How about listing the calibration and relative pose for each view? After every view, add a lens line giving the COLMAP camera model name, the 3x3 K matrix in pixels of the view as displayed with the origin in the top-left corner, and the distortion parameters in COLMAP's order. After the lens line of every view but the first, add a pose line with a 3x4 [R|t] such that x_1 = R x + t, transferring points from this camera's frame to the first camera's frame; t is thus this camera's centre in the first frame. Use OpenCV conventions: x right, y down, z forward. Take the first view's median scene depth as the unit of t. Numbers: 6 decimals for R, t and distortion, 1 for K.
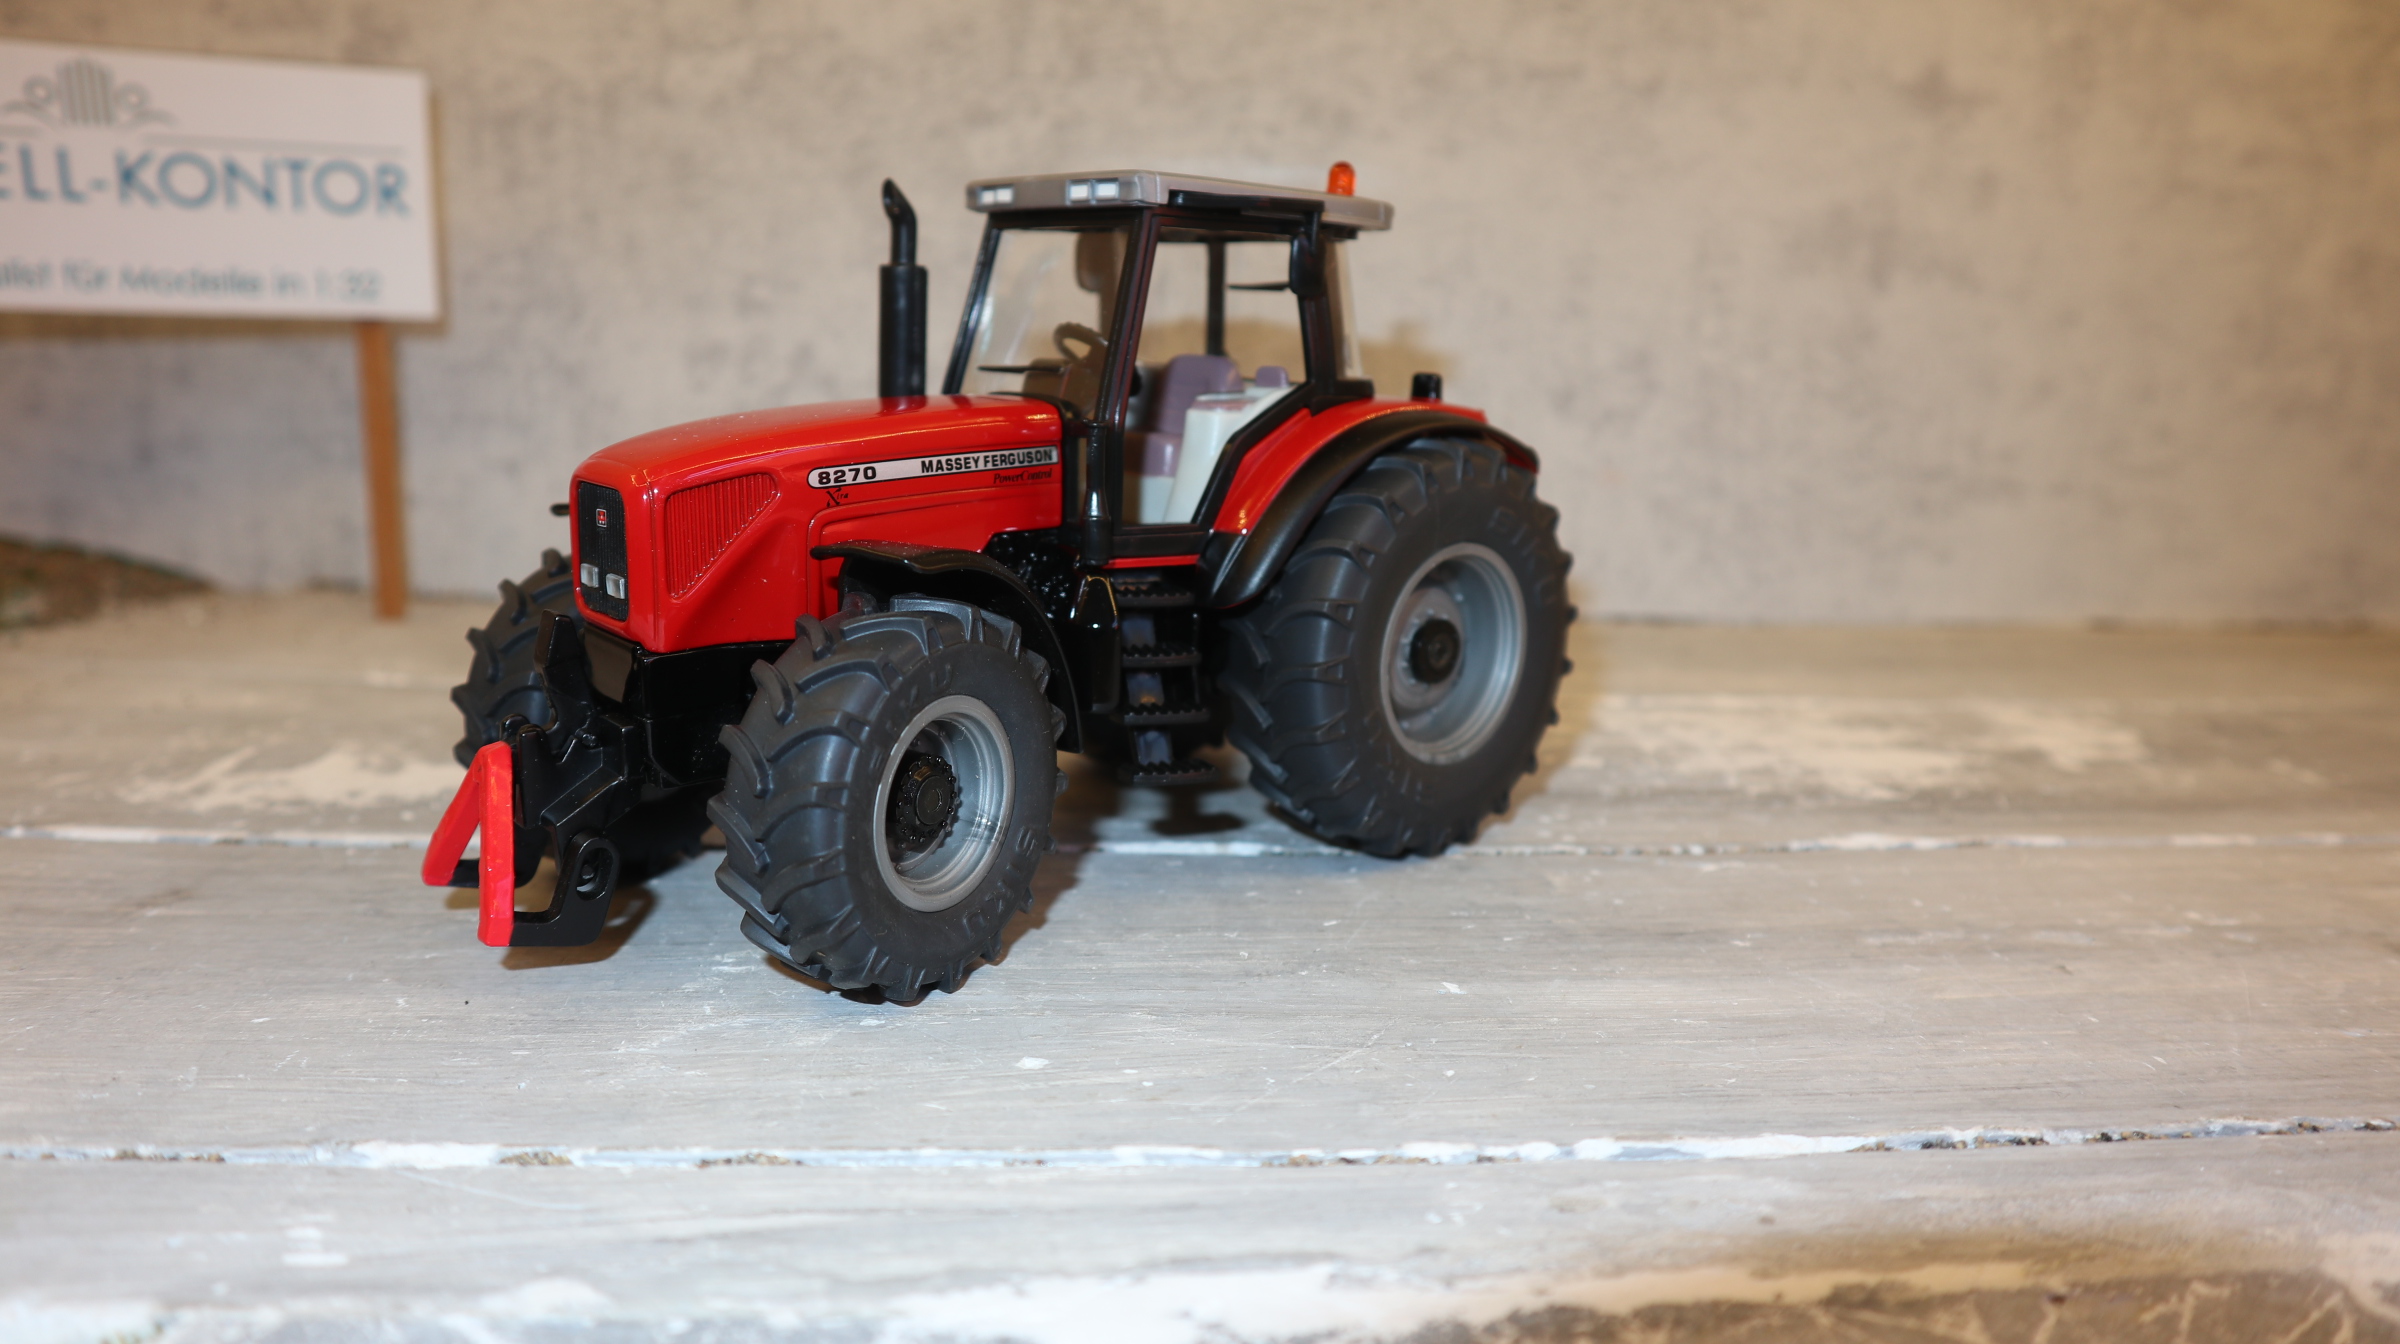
lens RADIAL K [[1678.7, 0, 1200.0], [0, 1678.7, 672.0], [0, 0, 1]] dist [-0.109393, 0.070624]
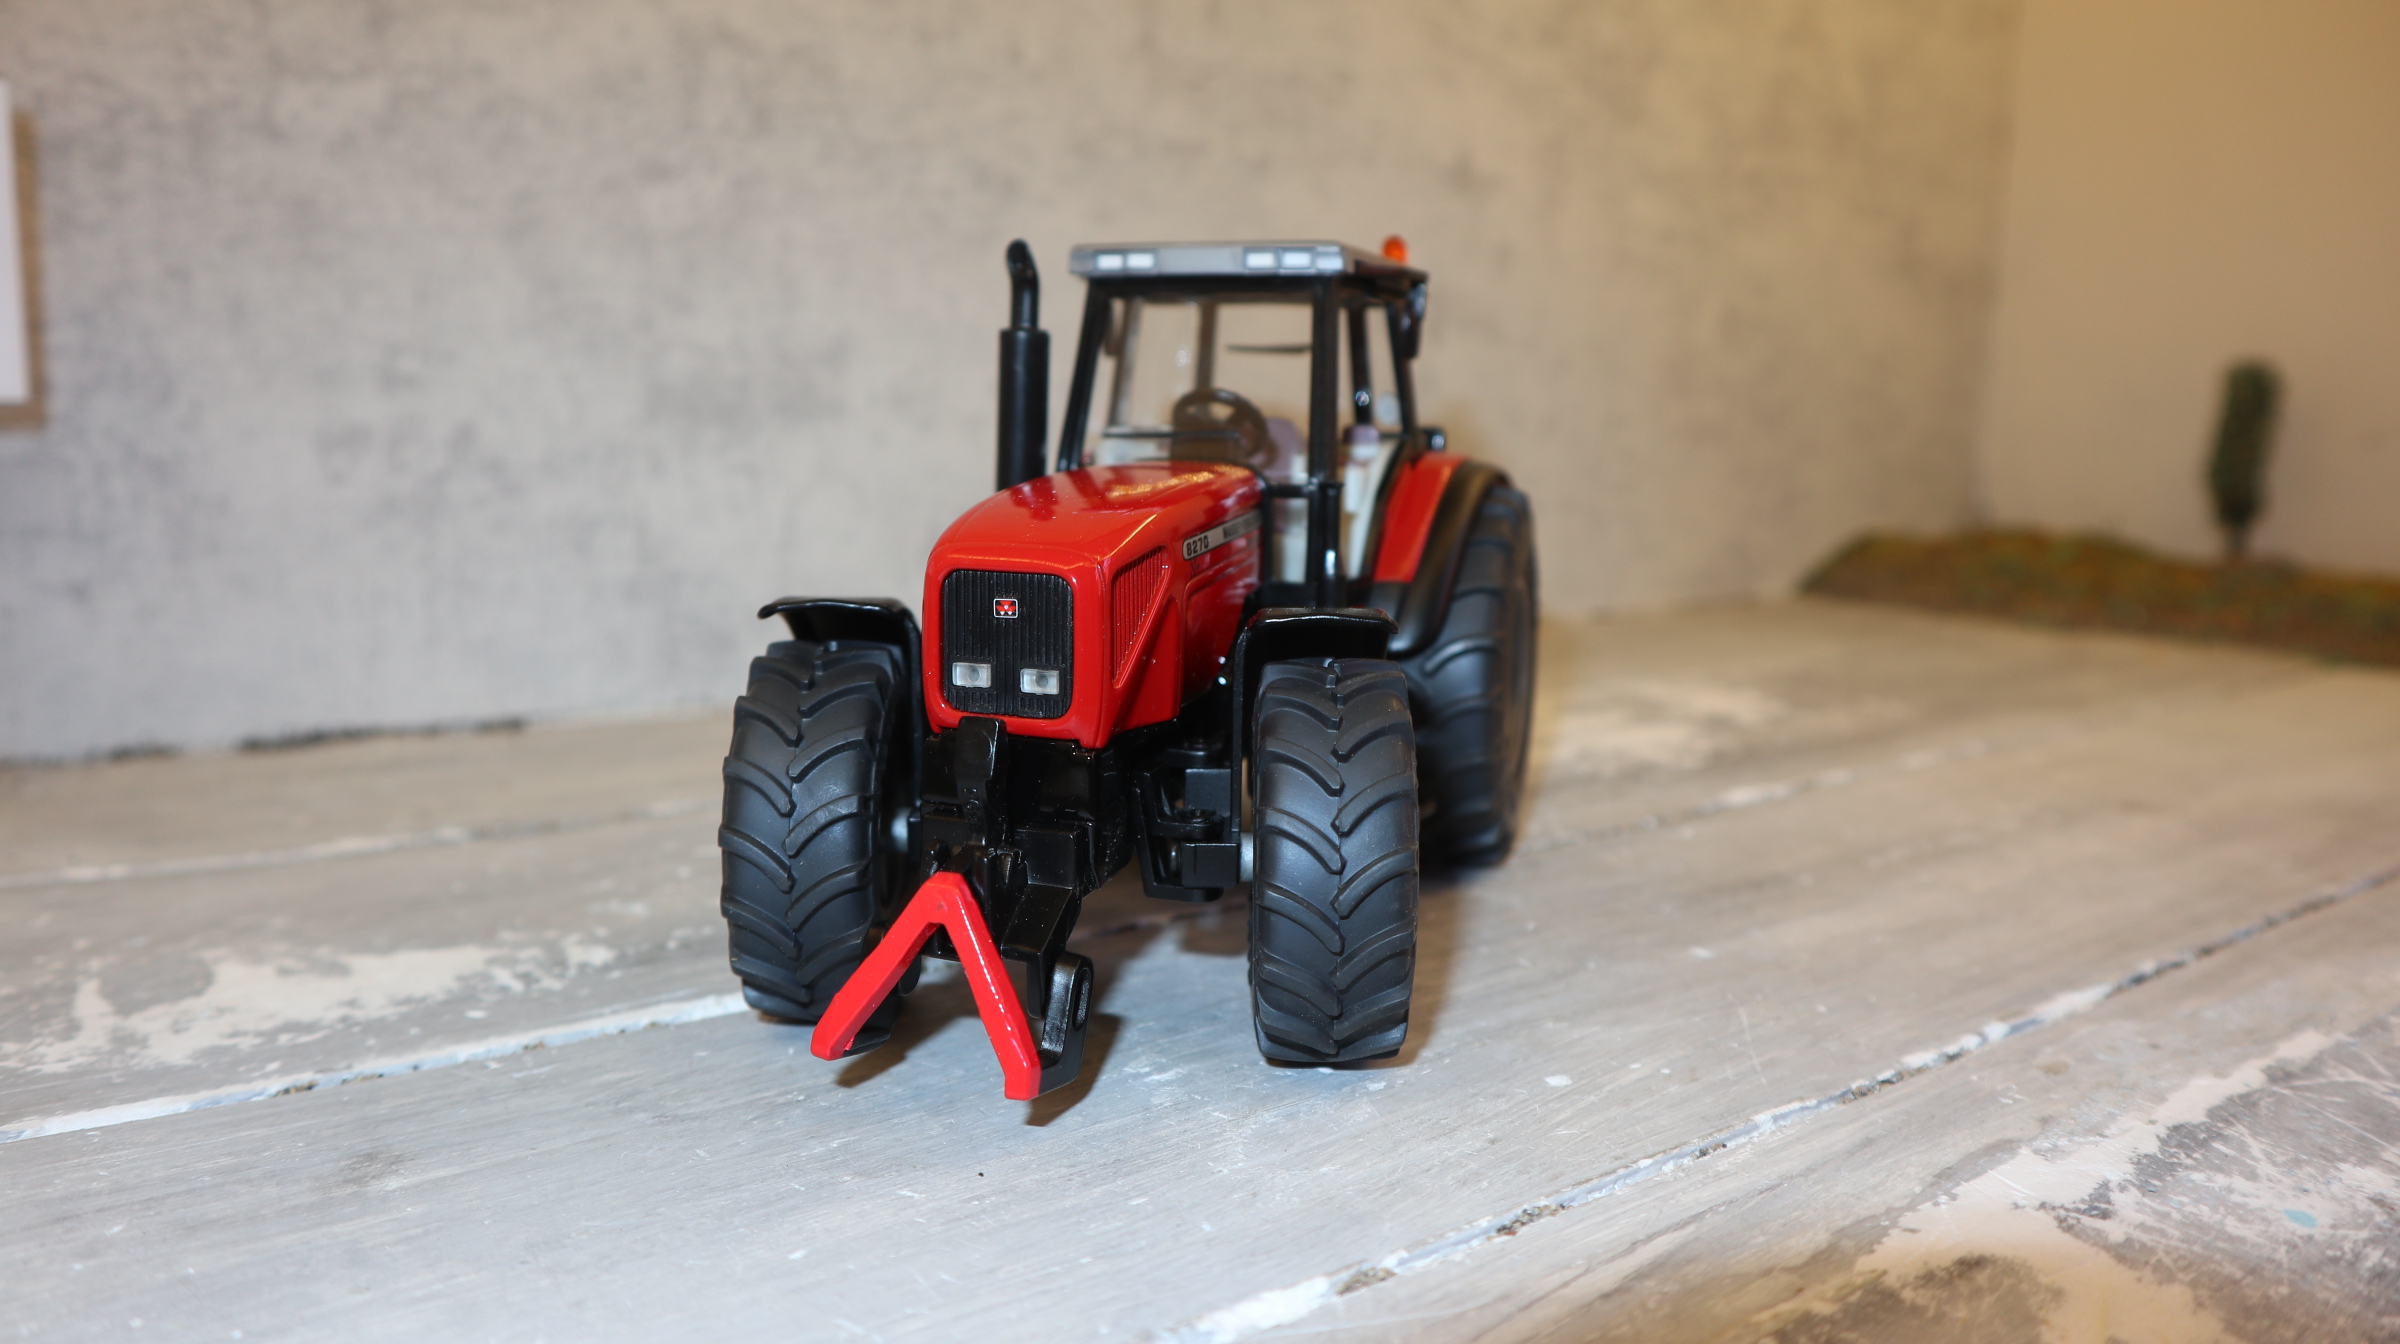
lens RADIAL K [[1678.7, 0, 1200.0], [0, 1678.7, 672.0], [0, 0, 1]] dist [-0.109393, 0.070624]
pose [[0.864949, -0.102144, 0.491355, -0.397950], [0.119802, 0.992788, -0.004509, -0.022740], [-0.487351, 0.062766, 0.870947, 0.089545]]
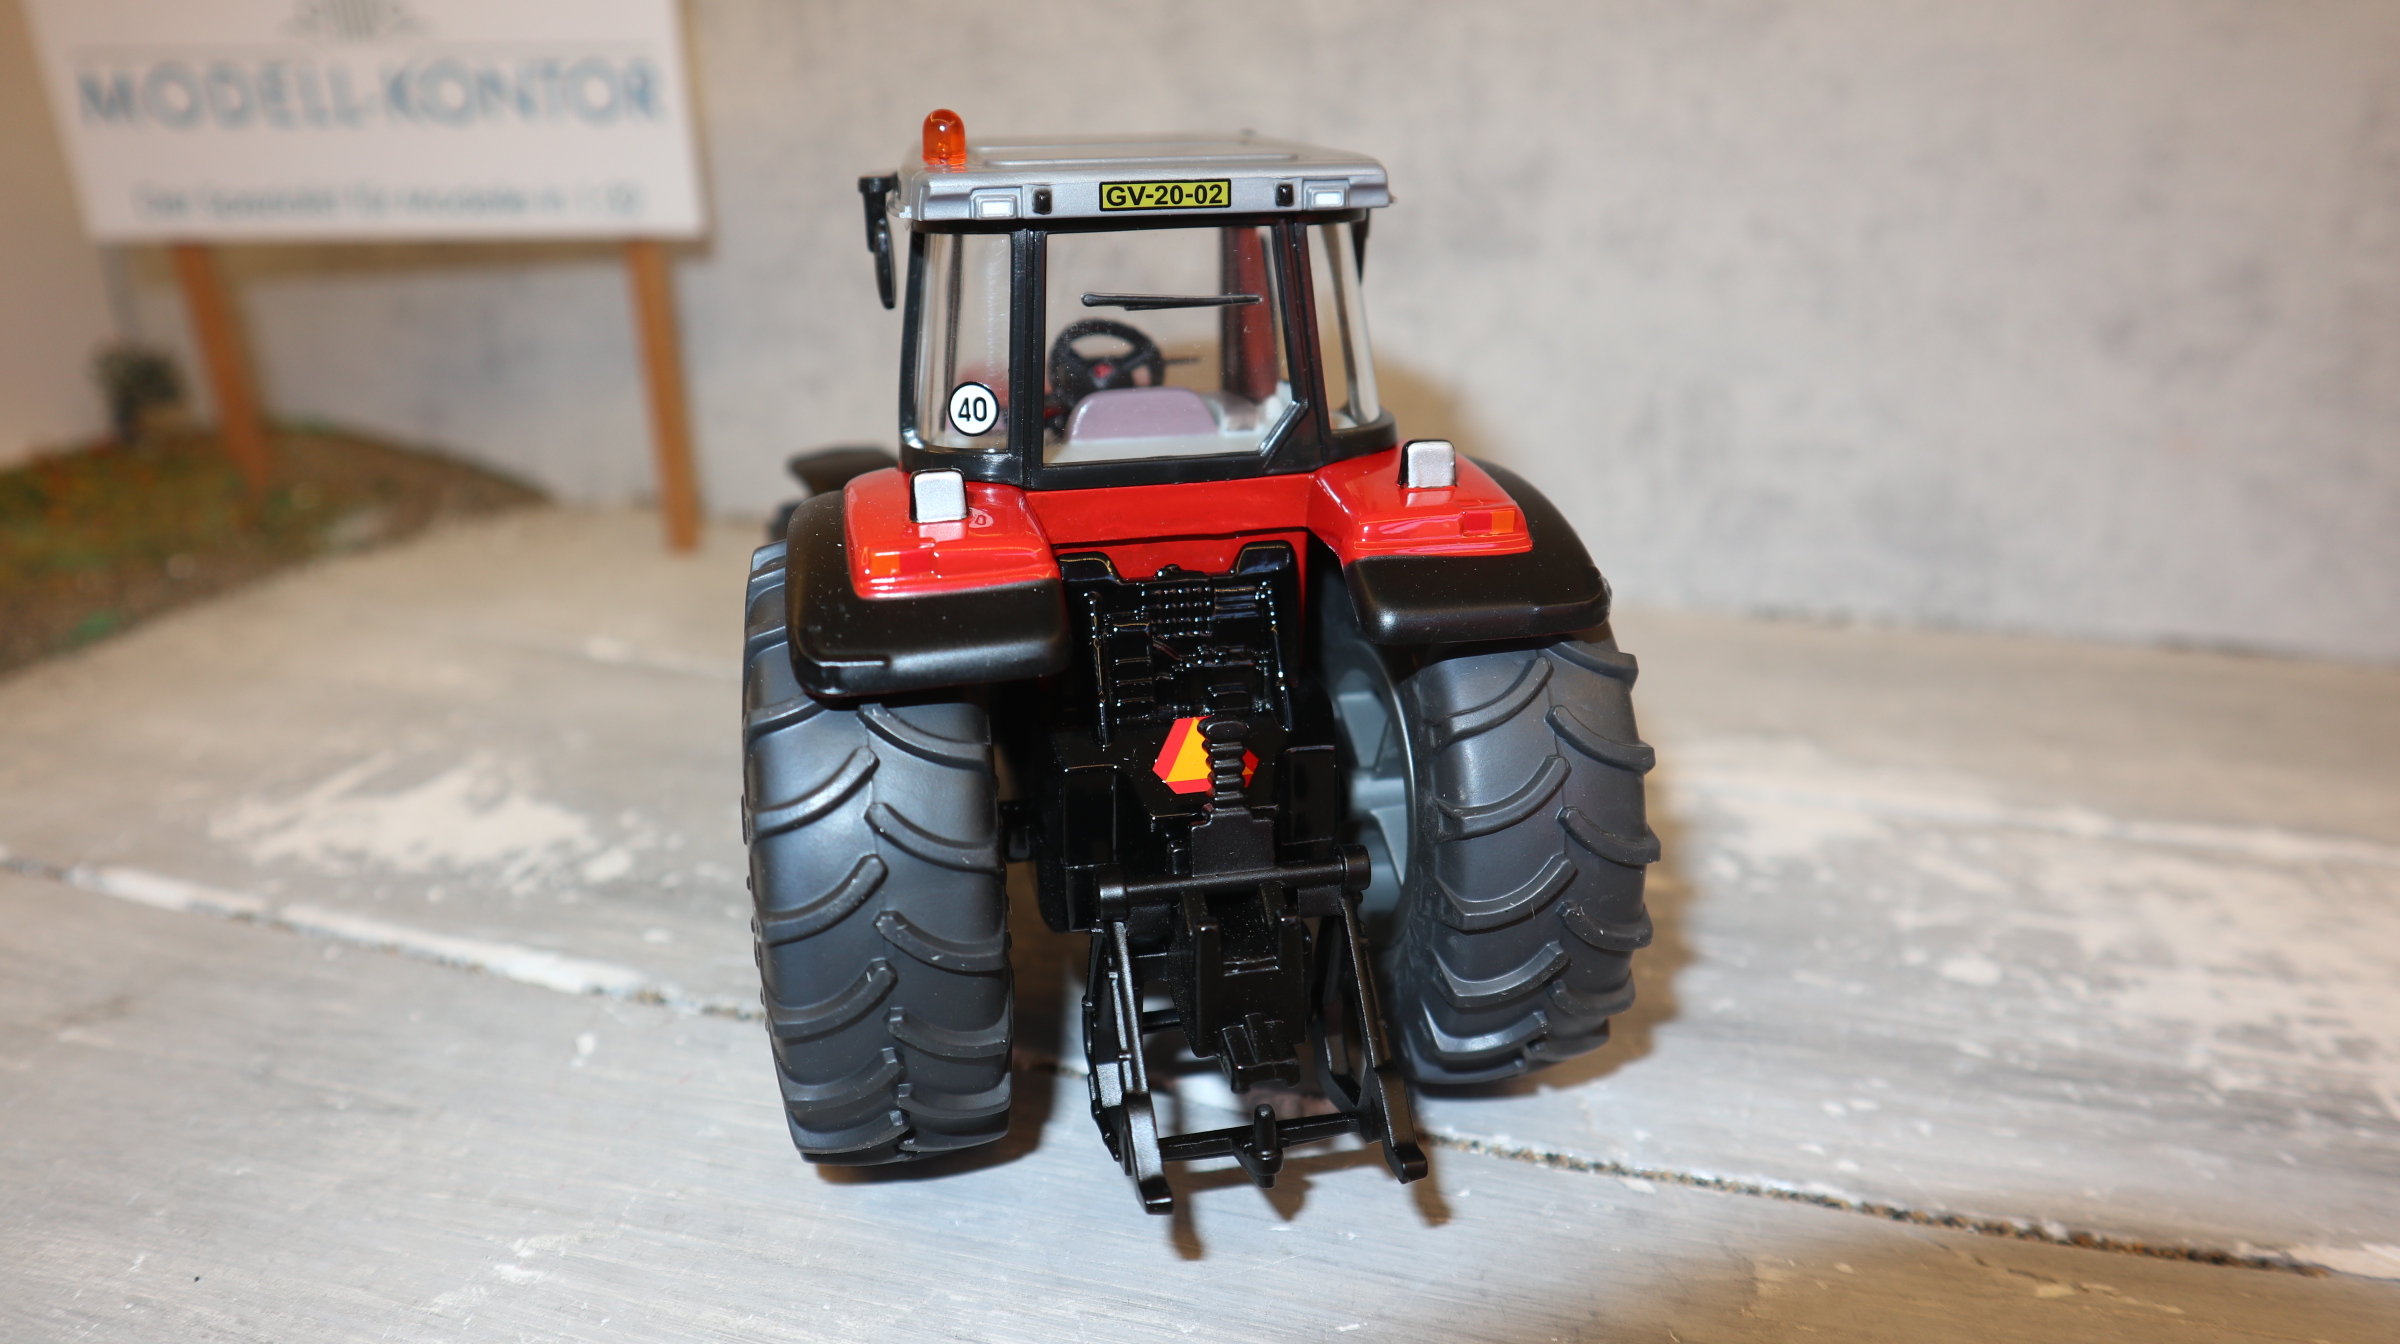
lens RADIAL K [[1678.7, 0, 1200.0], [0, 1678.7, 672.0], [0, 0, 1]] dist [-0.109393, 0.070624]
pose [[0.926720, 0.091972, -0.364323, 0.150168], [-0.043105, 0.989202, 0.140074, -0.123729], [0.373272, -0.114106, 0.920678, 0.255312]]
